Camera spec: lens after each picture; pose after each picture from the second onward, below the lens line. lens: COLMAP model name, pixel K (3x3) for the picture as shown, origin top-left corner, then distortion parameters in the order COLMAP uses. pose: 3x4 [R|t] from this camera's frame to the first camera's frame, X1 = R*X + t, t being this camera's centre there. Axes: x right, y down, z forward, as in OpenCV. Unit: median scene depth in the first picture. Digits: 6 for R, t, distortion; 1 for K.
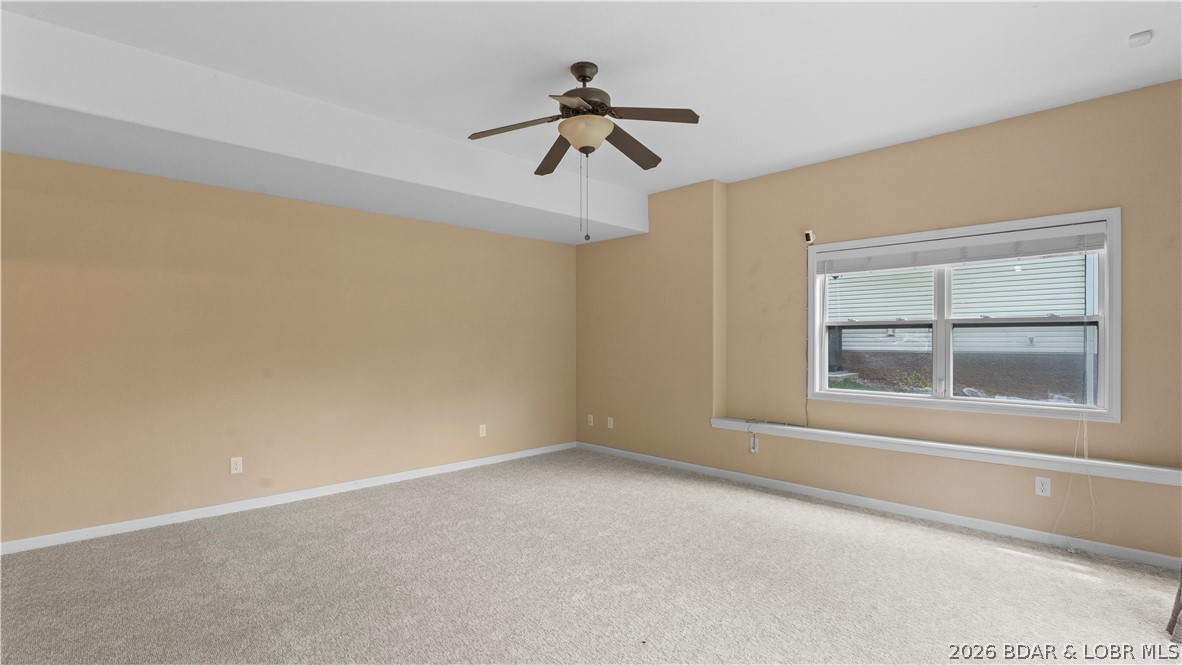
lens RADIAL K [[540.5, 0, 591.2], [0, 540.5, 331.2], [0, 0, 1]] dist [-0.011706, 0.001117]
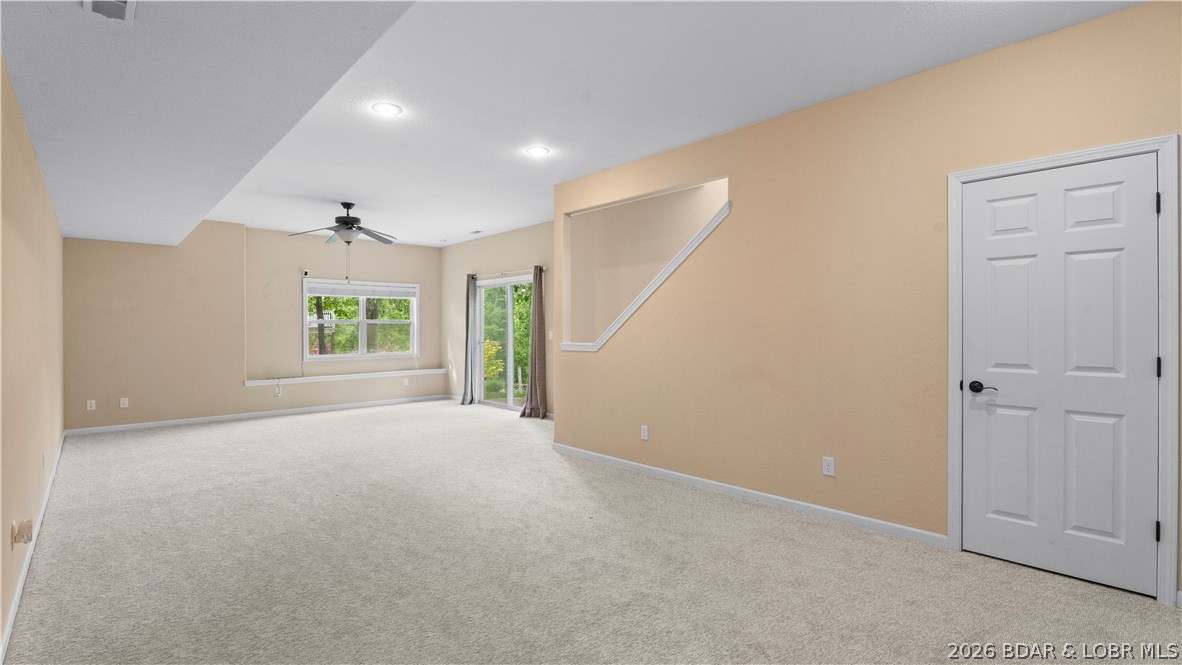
lens RADIAL K [[540.5, 0, 592.0], [0, 540.5, 330.4], [0, 0, 1]] dist [-0.011706, 0.001117]
pose [[0.018278, -0.007699, 0.999803, -1.411394], [-0.014836, 0.999858, 0.007971, -0.009180], [-0.999723, -0.014979, 0.018161, -0.009574]]
